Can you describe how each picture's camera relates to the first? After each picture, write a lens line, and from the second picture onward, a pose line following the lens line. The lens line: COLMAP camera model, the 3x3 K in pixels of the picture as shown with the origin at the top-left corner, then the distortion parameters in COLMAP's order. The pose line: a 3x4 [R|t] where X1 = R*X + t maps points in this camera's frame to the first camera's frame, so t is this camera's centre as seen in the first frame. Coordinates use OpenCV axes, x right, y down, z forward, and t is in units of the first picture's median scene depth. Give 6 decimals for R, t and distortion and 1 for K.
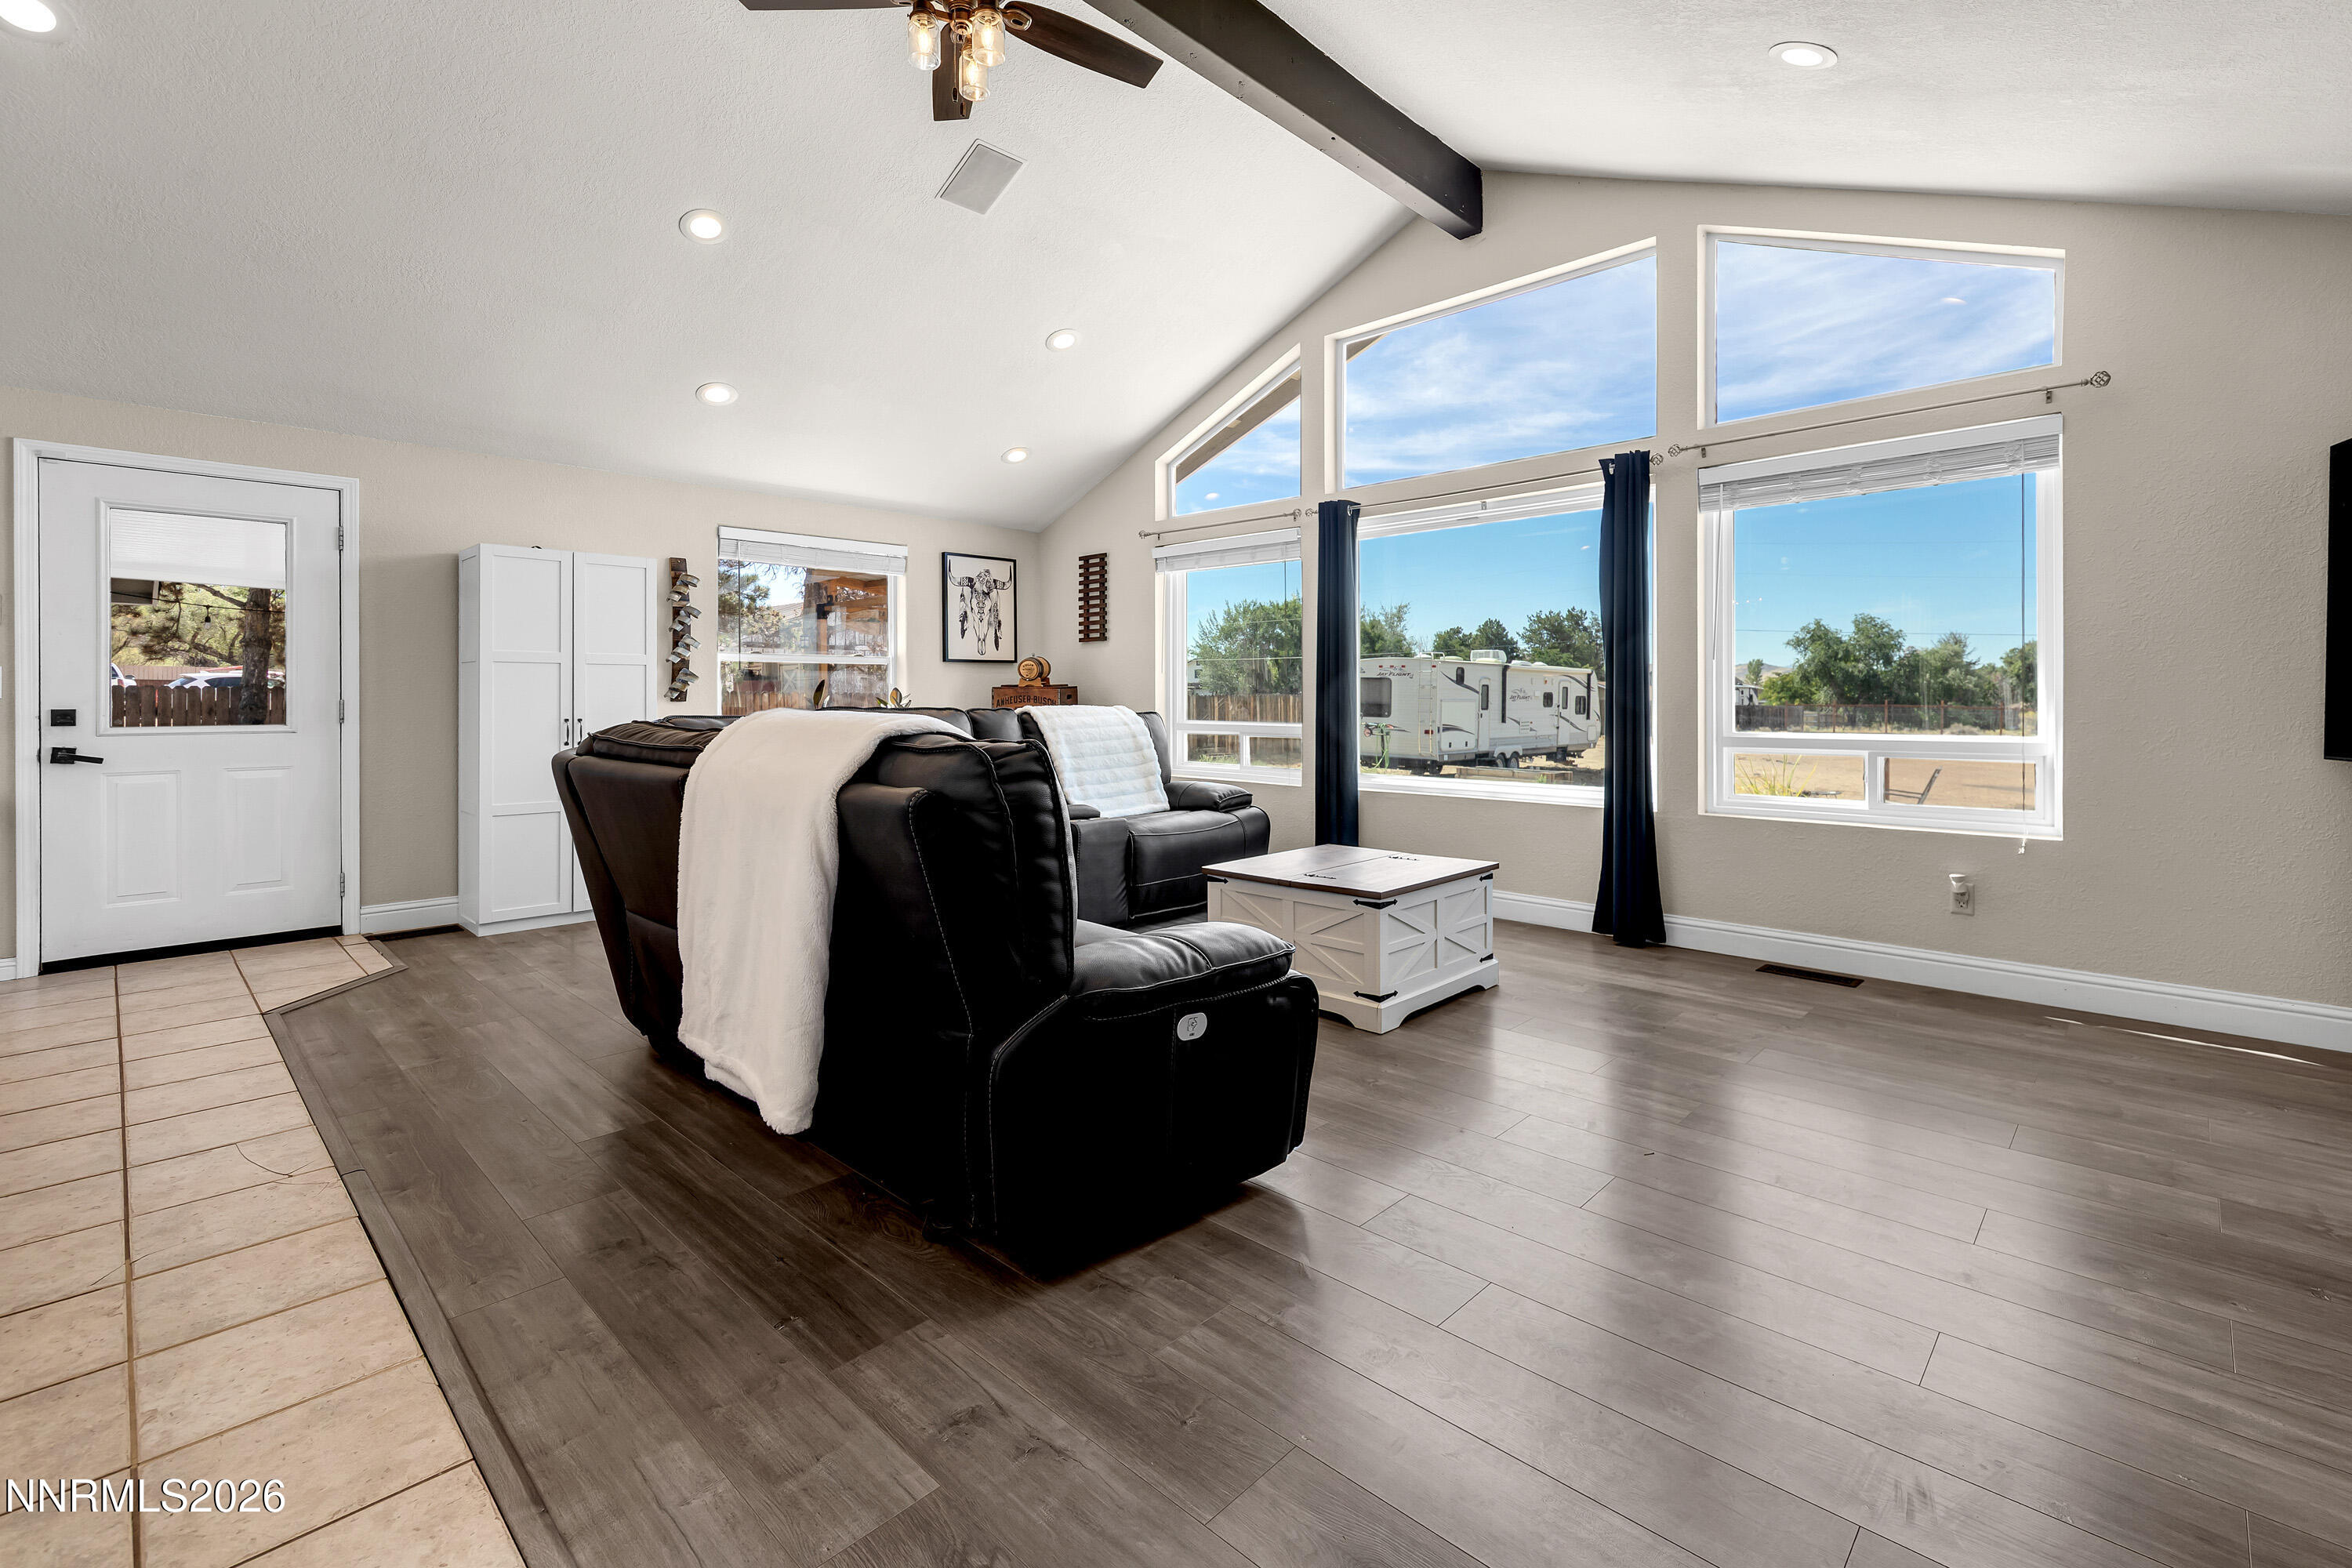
lens RADIAL K [[1035.0, 0, 1198.6], [0, 1035.0, 698.5], [0, 0, 1]] dist [0.006589, 0.000041]
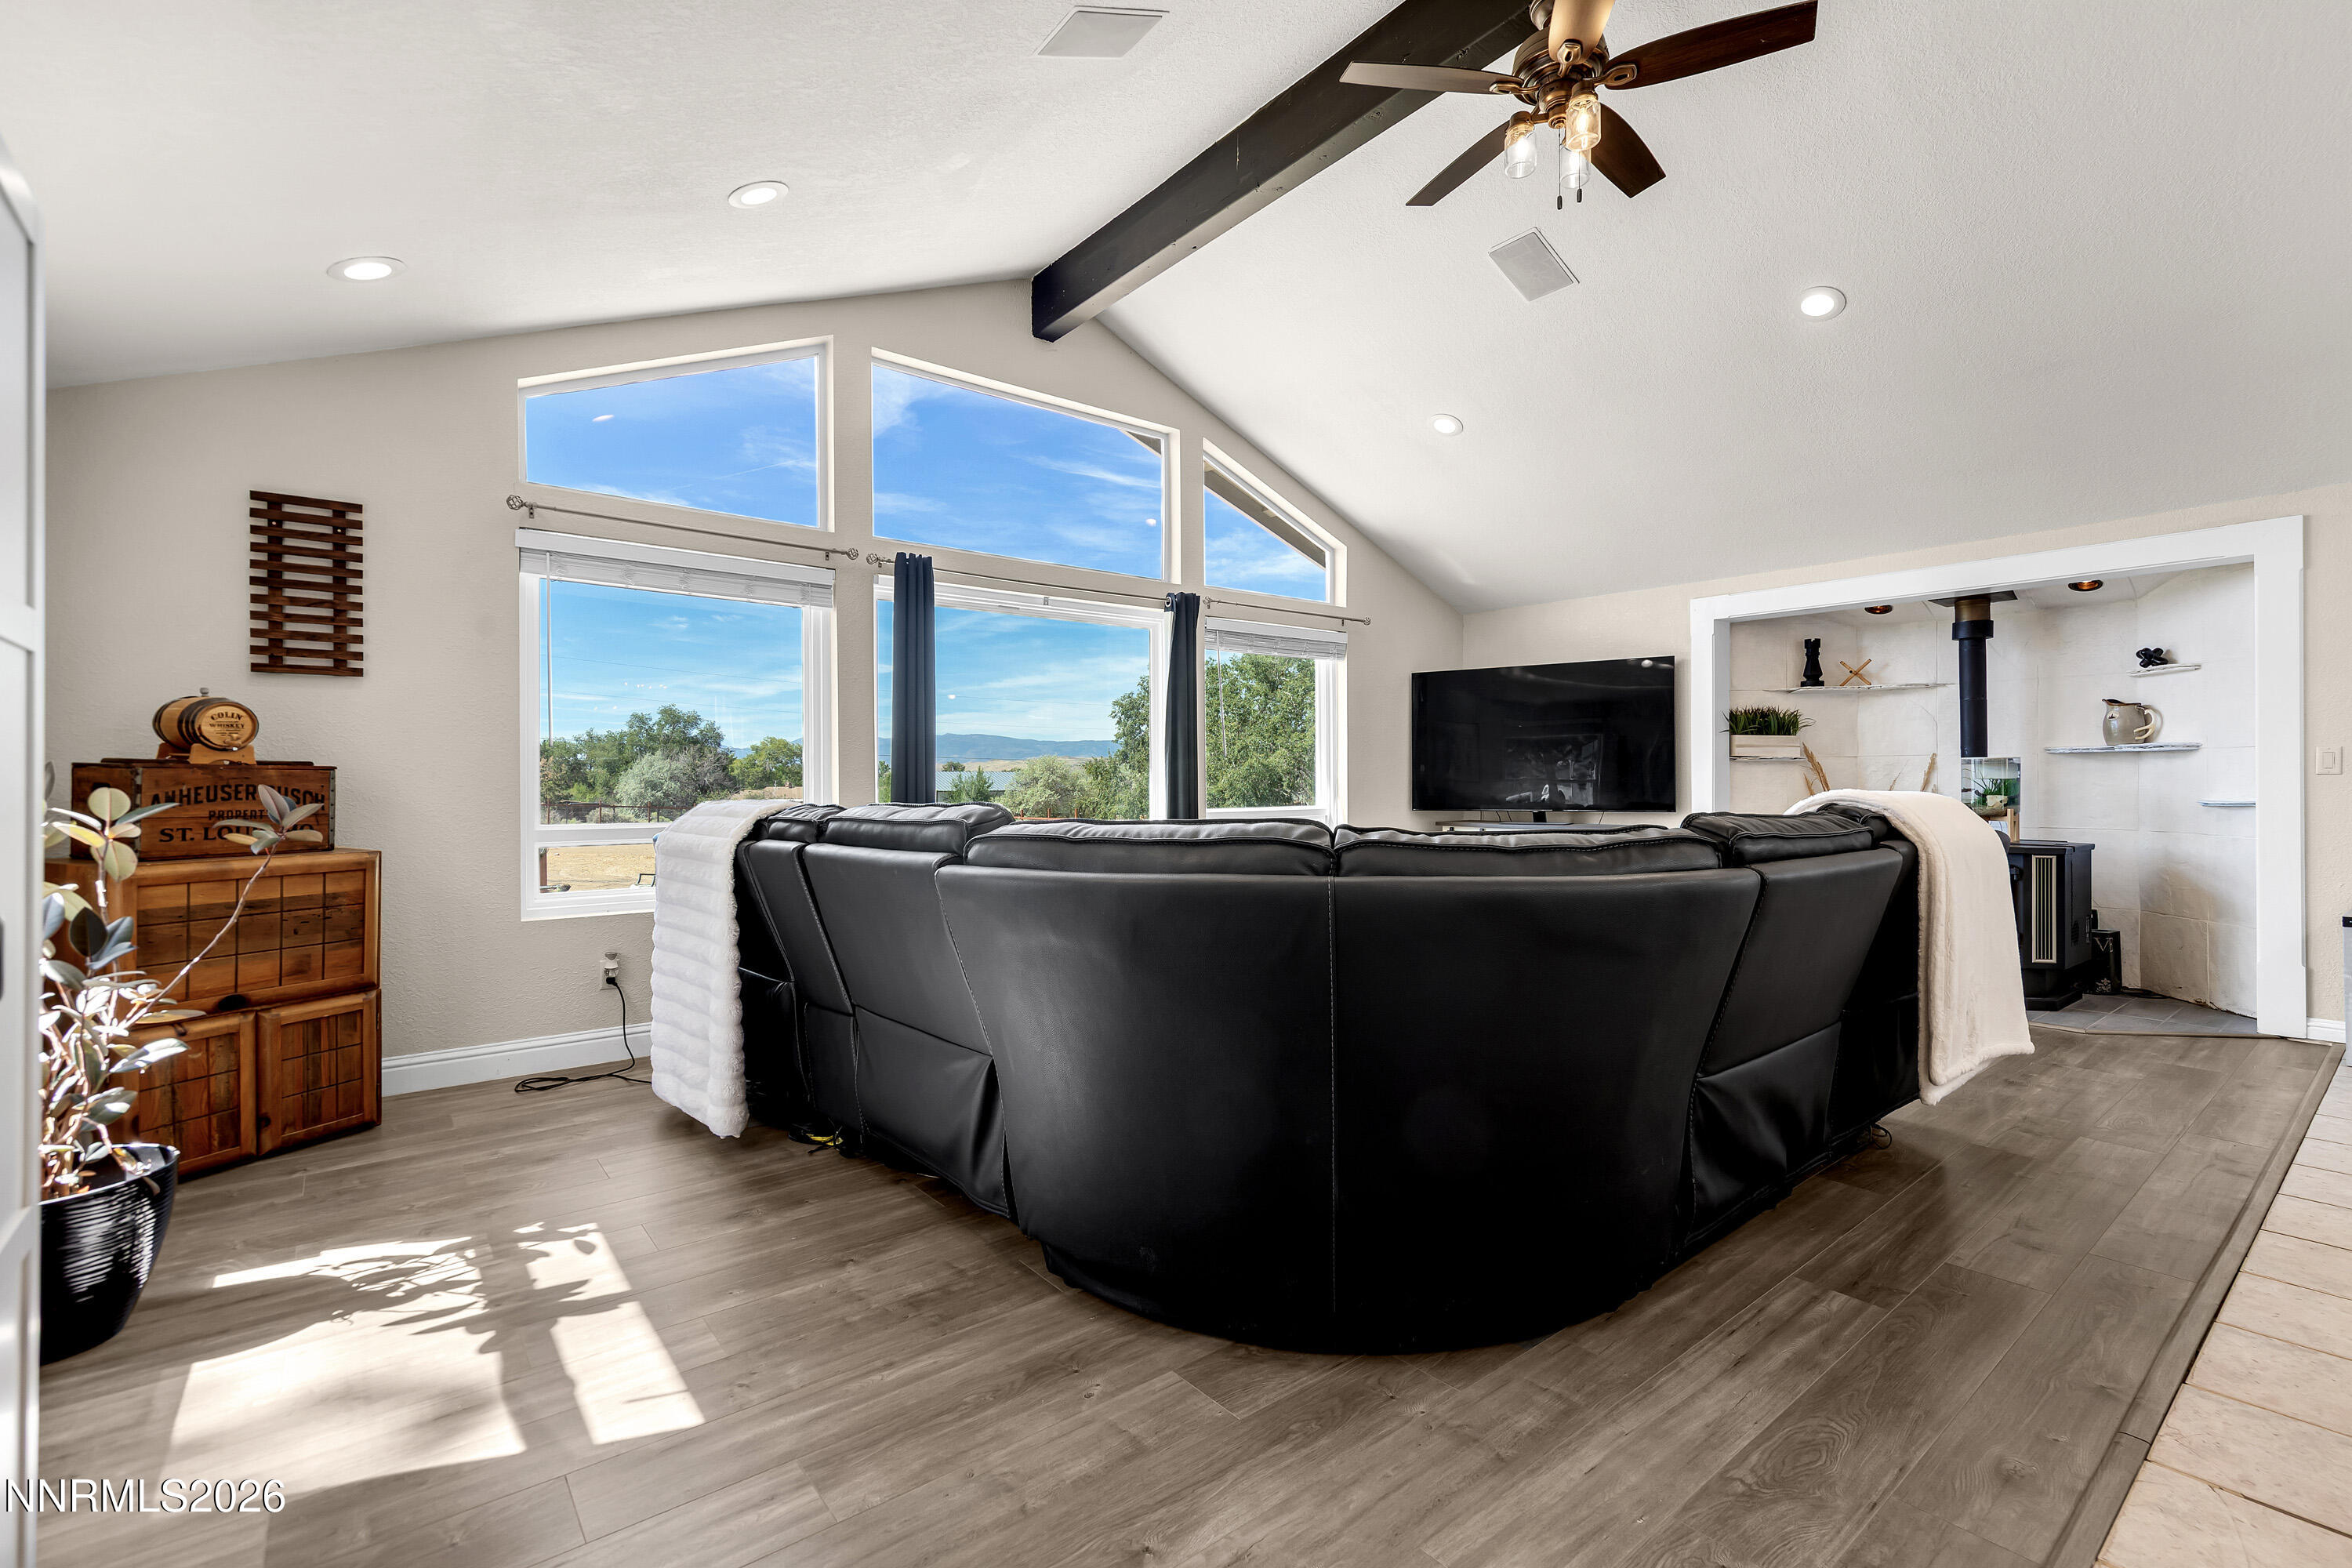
lens RADIAL K [[1040.0, 0, 1195.9], [0, 1040.0, 778.3], [0, 0, 1]] dist [0.004682, -0.000102]
pose [[0.125650, 0.003868, 0.992067, -0.776819], [0.005931, 0.999972, -0.004650, -0.001138], [-0.992057, 0.006468, 0.125623, 0.745971]]
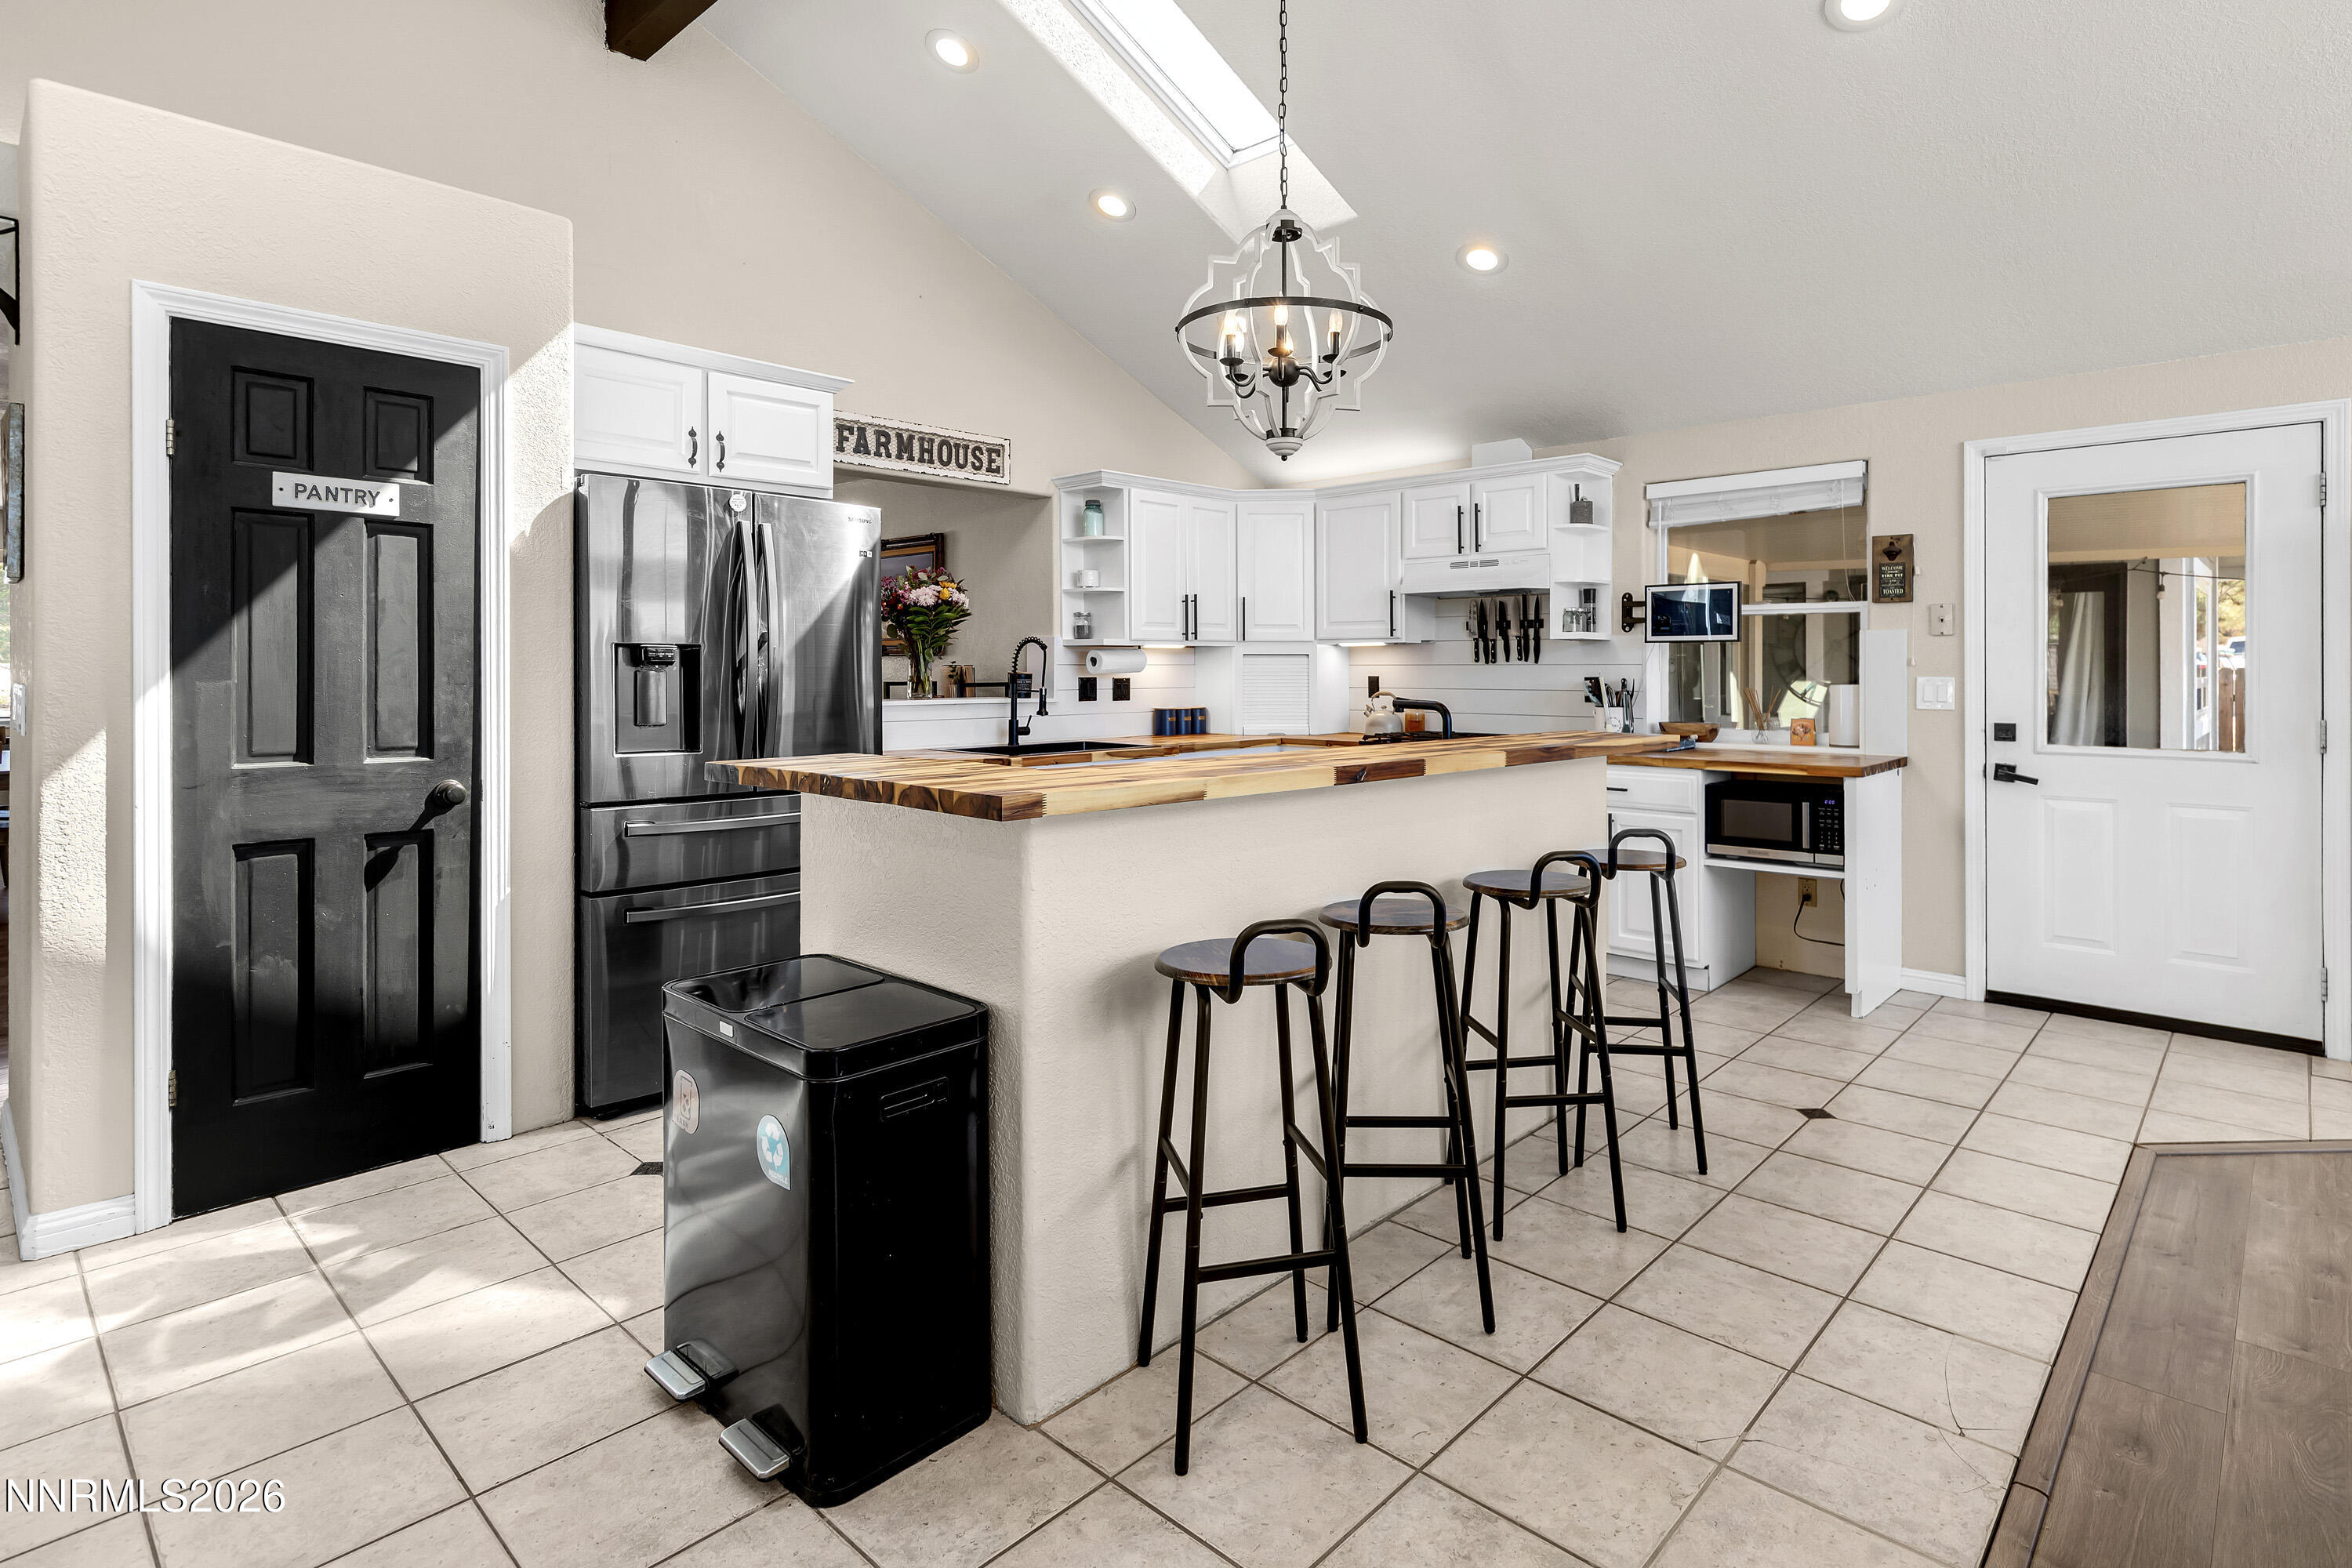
lens RADIAL K [[1181.8, 0, 1201.8], [0, 1181.8, 669.8], [0, 0, 1]] dist [0.002360, 0.000447]
pose [[0.010481, 0.001798, -0.999943, -0.032588], [-0.002344, 0.999996, 0.001774, -0.030785], [0.999942, 0.002325, 0.010485, 0.224291]]
